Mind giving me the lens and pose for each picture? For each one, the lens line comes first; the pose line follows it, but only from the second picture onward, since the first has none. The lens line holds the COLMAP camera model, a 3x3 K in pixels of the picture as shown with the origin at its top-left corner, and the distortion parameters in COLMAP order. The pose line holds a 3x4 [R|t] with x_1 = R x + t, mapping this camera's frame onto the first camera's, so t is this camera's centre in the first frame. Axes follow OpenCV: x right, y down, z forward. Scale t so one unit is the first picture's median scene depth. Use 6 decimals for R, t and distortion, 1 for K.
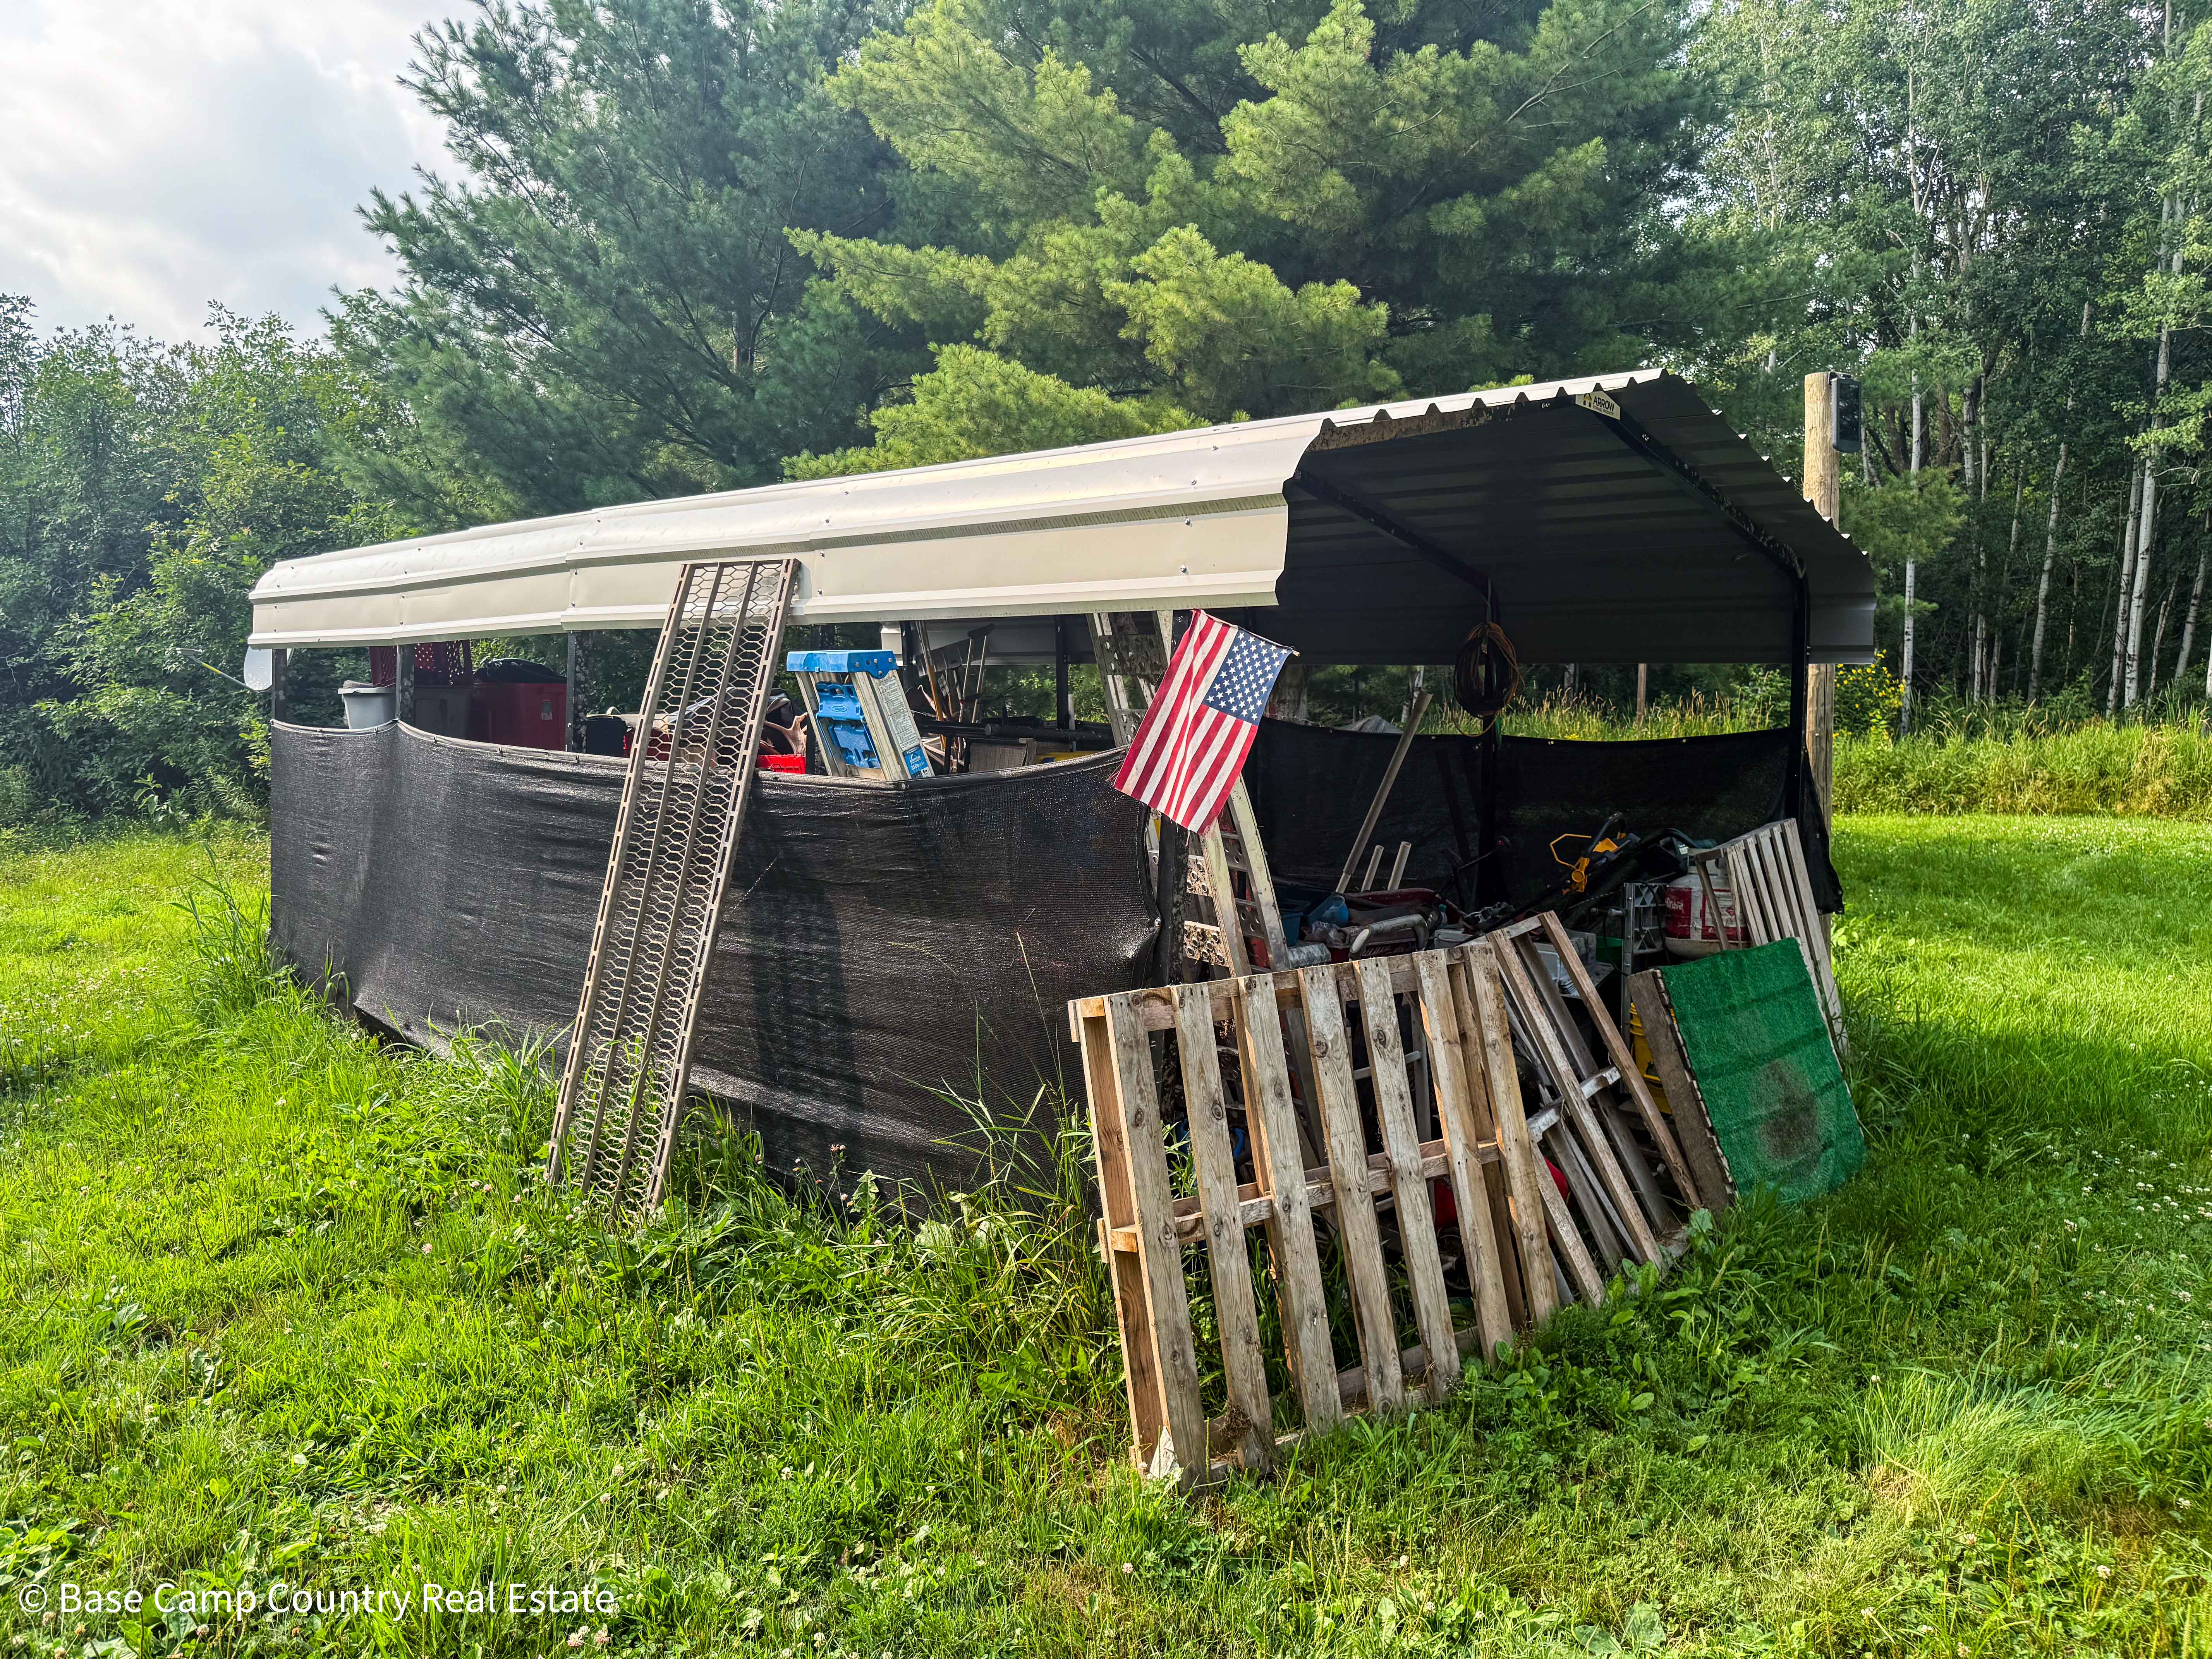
lens RADIAL K [[1581.8, 0, 1106.0], [0, 1581.8, 829.5], [0, 0, 1]] dist [0.059395, -0.095770]
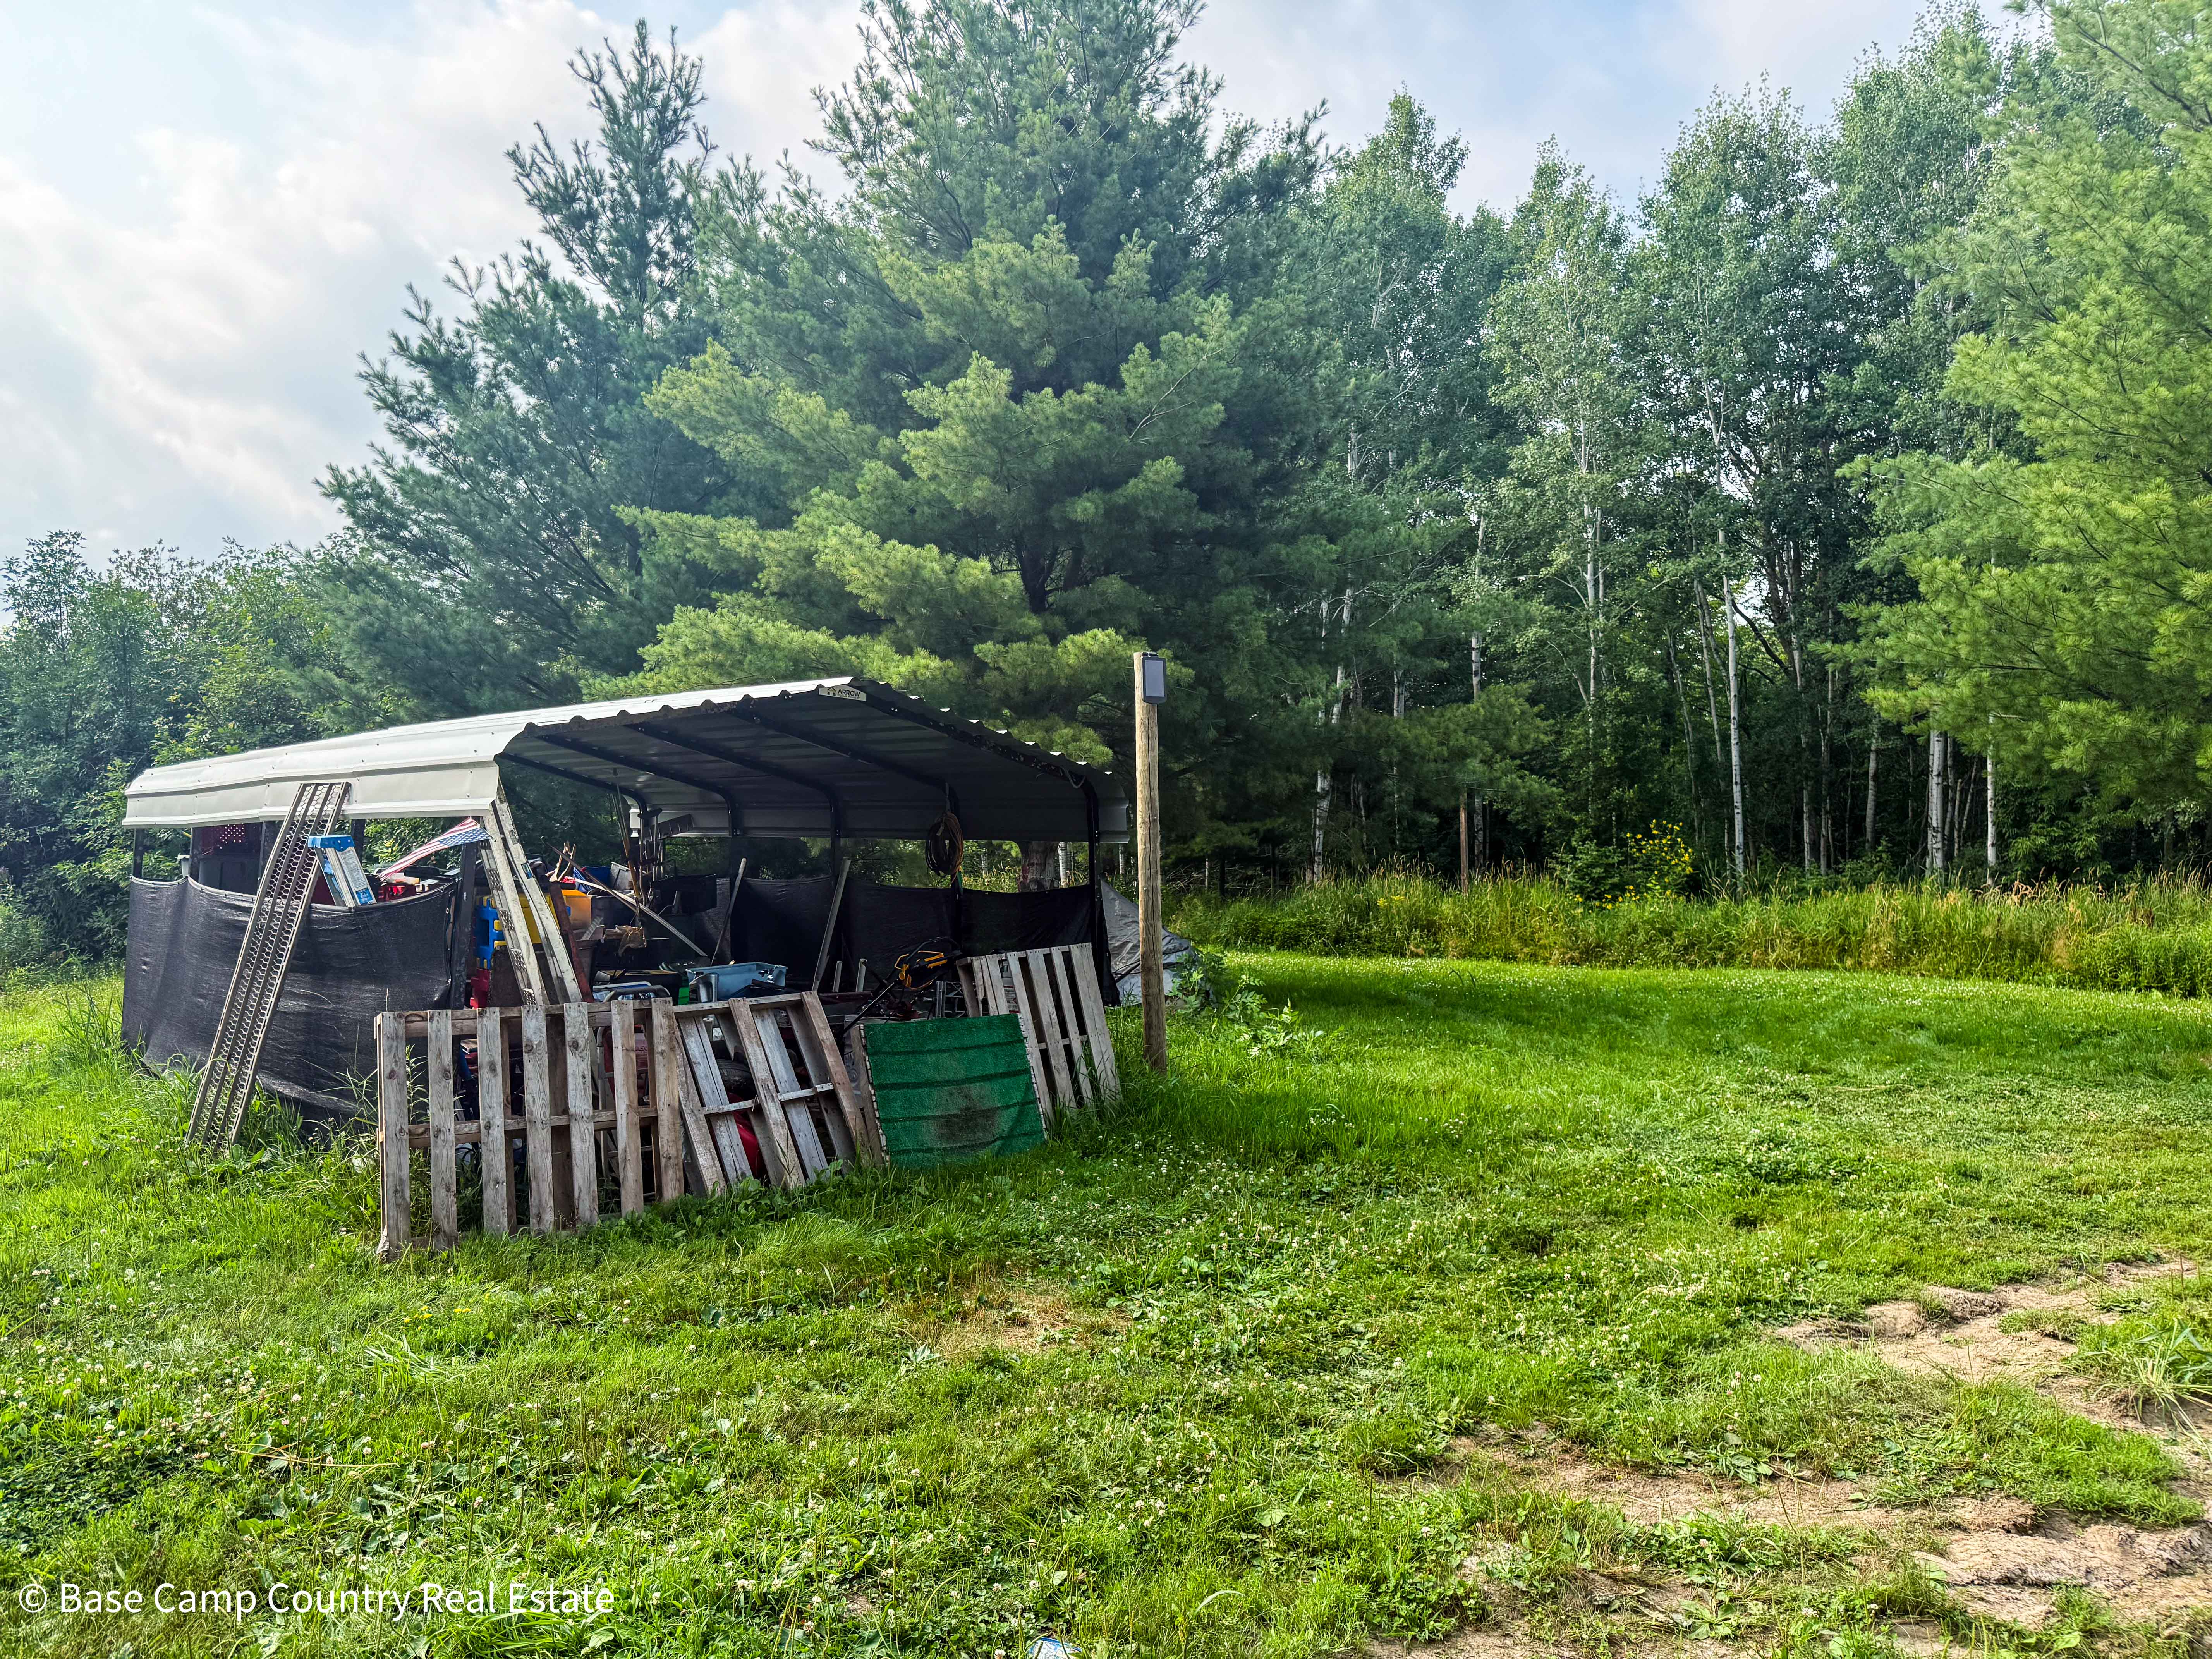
lens RADIAL K [[1556.6, 0, 1106.0], [0, 1556.6, 829.5], [0, 0, 1]] dist [0.086889, -0.152118]
pose [[0.999374, 0.002631, -0.035276, 0.252968], [-0.006278, 0.994591, -0.103676, 0.019851], [0.034813, 0.103832, 0.993985, -0.246401]]
